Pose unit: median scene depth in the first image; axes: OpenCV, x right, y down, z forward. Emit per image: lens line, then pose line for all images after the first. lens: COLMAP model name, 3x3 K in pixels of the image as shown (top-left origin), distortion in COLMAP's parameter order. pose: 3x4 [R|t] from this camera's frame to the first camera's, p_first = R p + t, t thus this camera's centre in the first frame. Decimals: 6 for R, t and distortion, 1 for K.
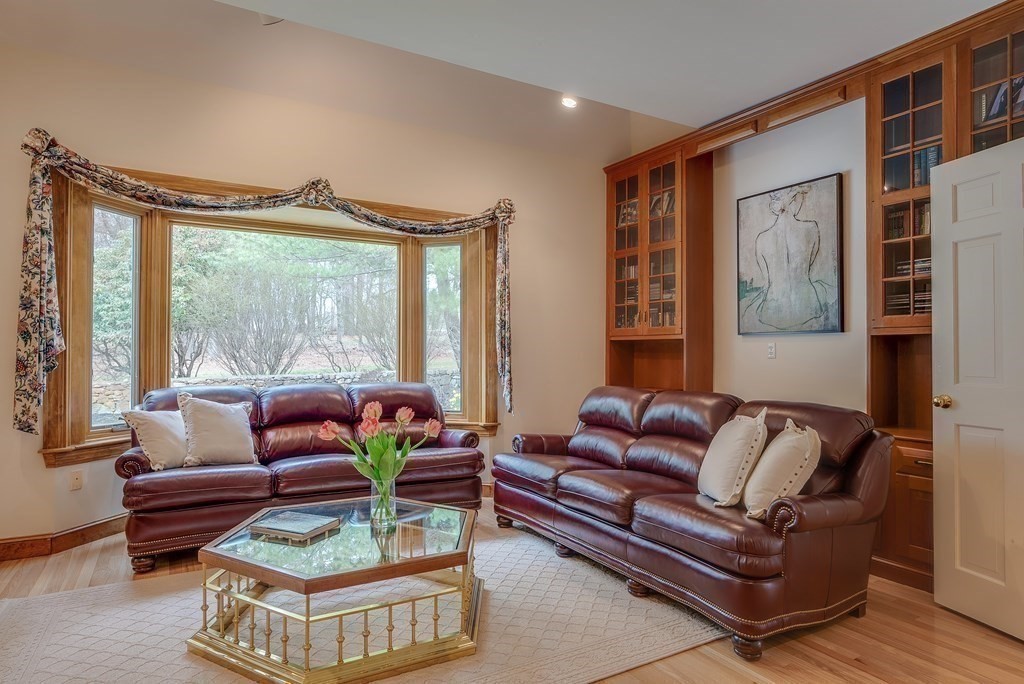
lens RADIAL K [[587.9, 0, 512.0], [0, 587.9, 342.0], [0, 0, 1]] dist [-0.000810, 0.000458]
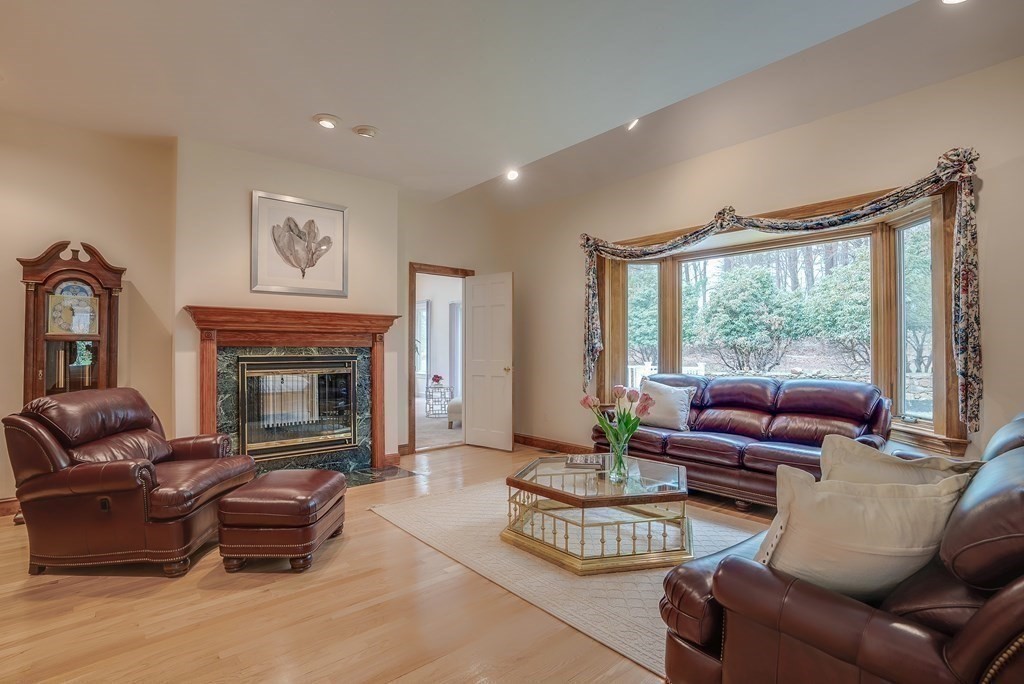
lens RADIAL K [[502.2, 0, 512.0], [0, 502.2, 342.0], [0, 0, 1]] dist [-0.035071, 0.001008]
pose [[0.206161, -0.019643, -0.978321, 0.598838], [0.022543, 0.999628, -0.015321, 0.006376], [0.978258, -0.018895, 0.206528, 0.359313]]
